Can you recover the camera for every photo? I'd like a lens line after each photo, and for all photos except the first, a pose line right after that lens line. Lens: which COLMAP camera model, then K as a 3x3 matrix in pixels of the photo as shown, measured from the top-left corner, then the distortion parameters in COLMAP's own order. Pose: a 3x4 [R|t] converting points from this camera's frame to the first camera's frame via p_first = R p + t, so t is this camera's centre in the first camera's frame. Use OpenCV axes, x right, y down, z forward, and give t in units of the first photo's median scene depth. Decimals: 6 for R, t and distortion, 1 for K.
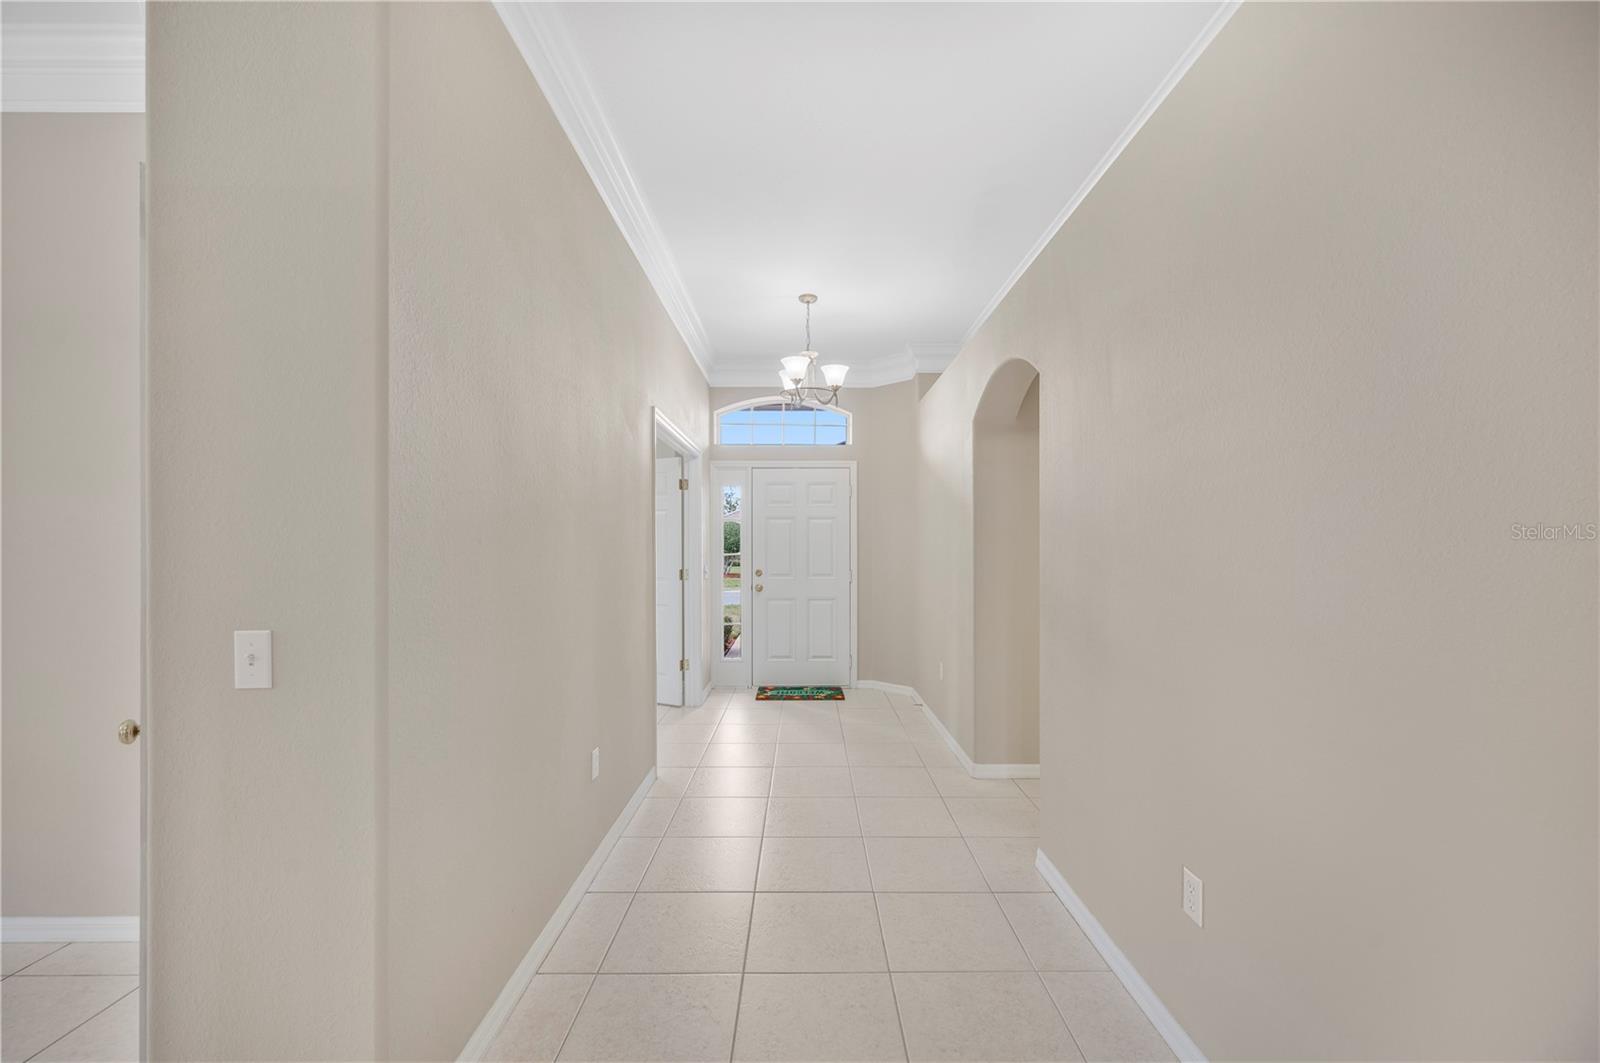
lens RADIAL K [[633.5, 0, 796.5], [0, 633.5, 541.6], [0, 0, 1]] dist [0.001965, -0.000766]
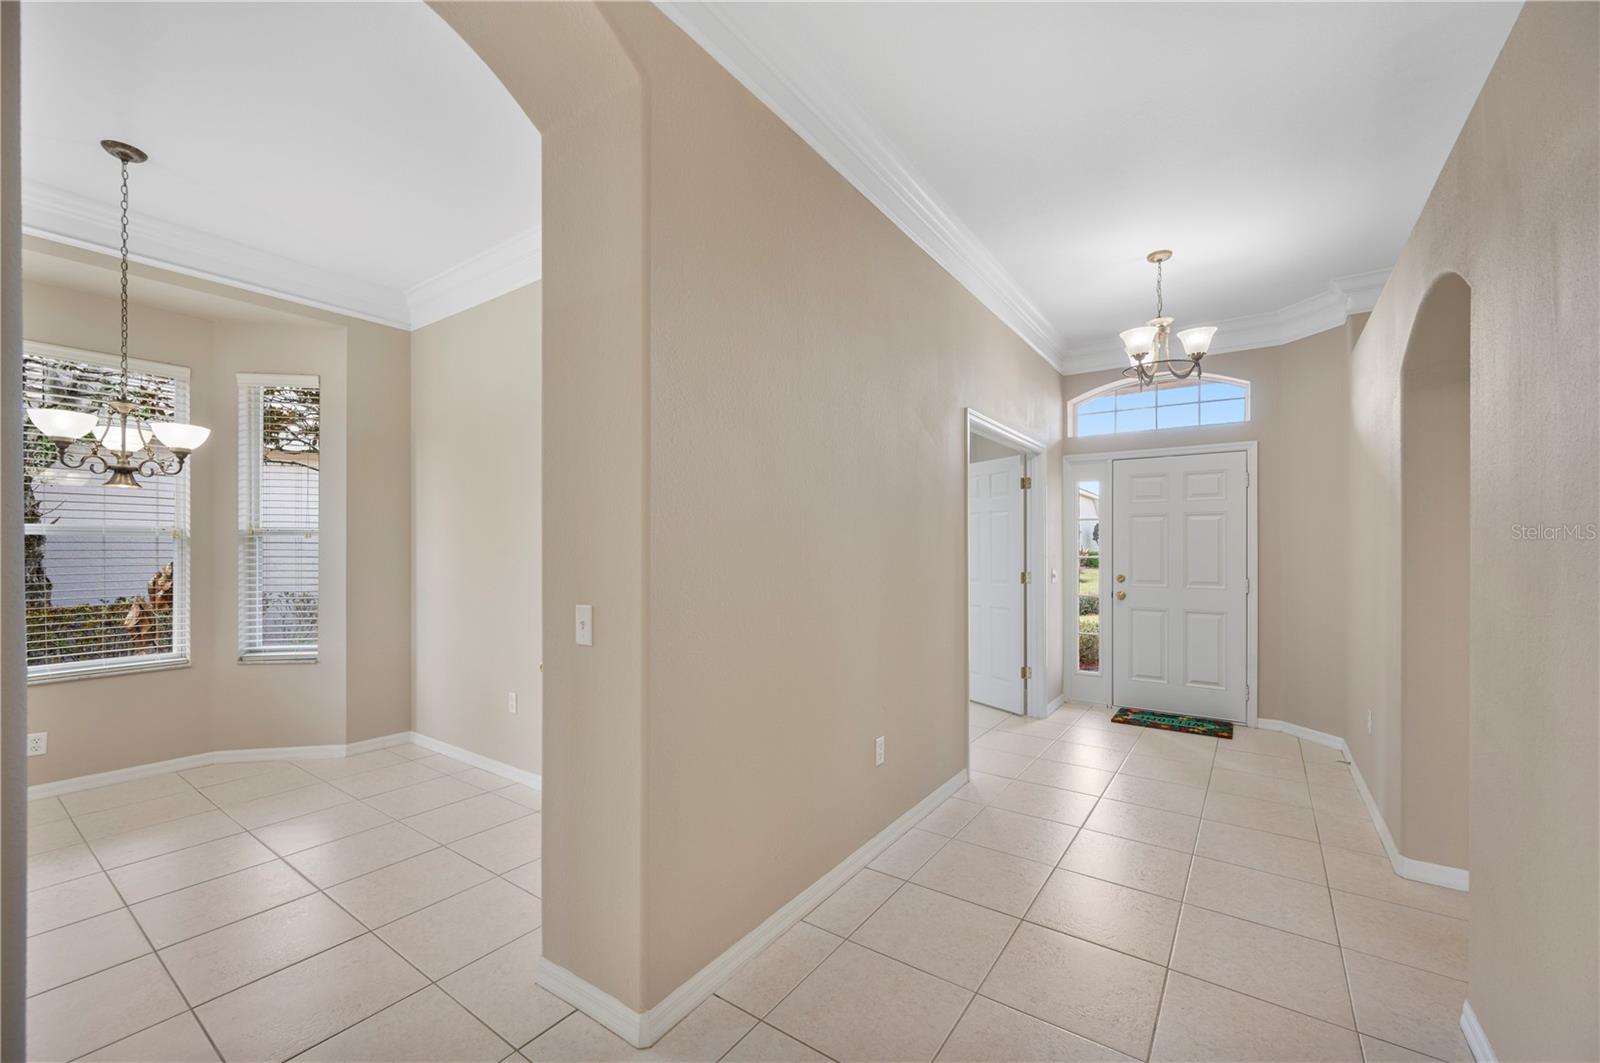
lens RADIAL K [[633.5, 0, 799.0], [0, 633.5, 544.2], [0, 0, 1]] dist [0.001965, -0.000766]
pose [[0.816798, -0.001433, -0.576923, 0.093484], [0.002150, 0.999998, 0.000560, 0.000156], [0.576920, -0.001698, 0.816799, 0.023292]]
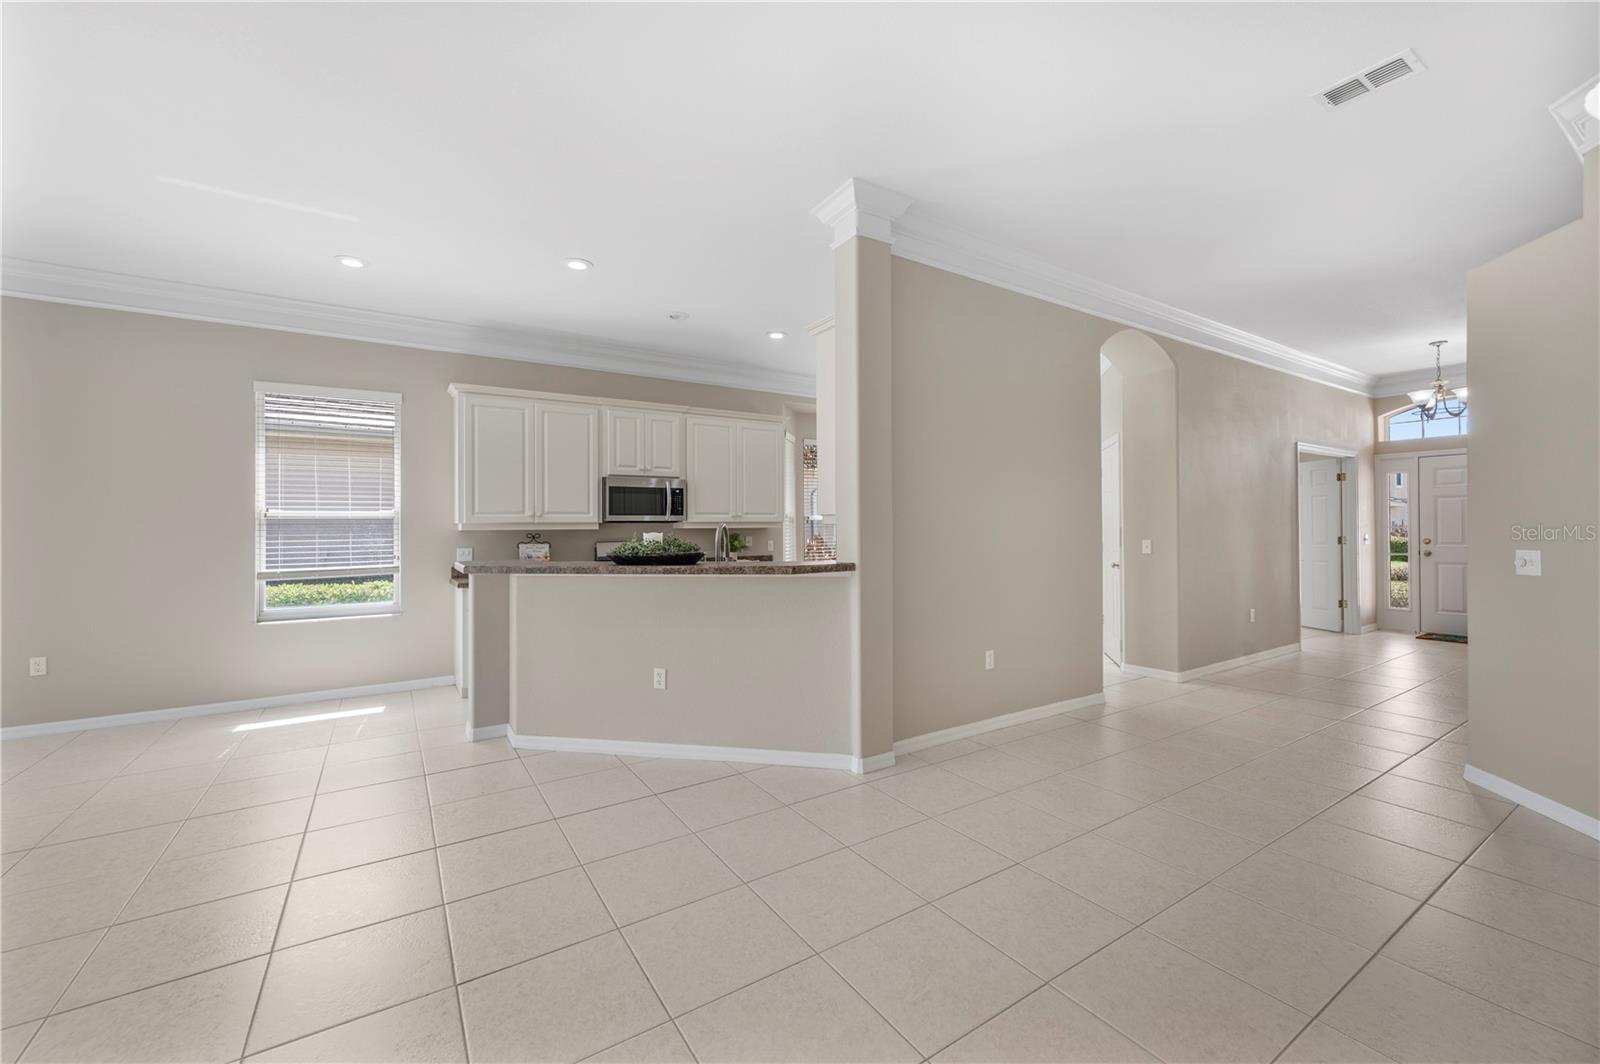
lens RADIAL K [[633.5, 0, 787.1], [0, 633.5, 526.8], [0, 0, 1]] dist [0.001965, -0.000766]
pose [[0.537908, -0.006435, -0.842979, 0.351742], [0.013306, 0.999911, 0.000857, 0.003496], [0.842898, -0.011678, 0.537946, -0.813863]]
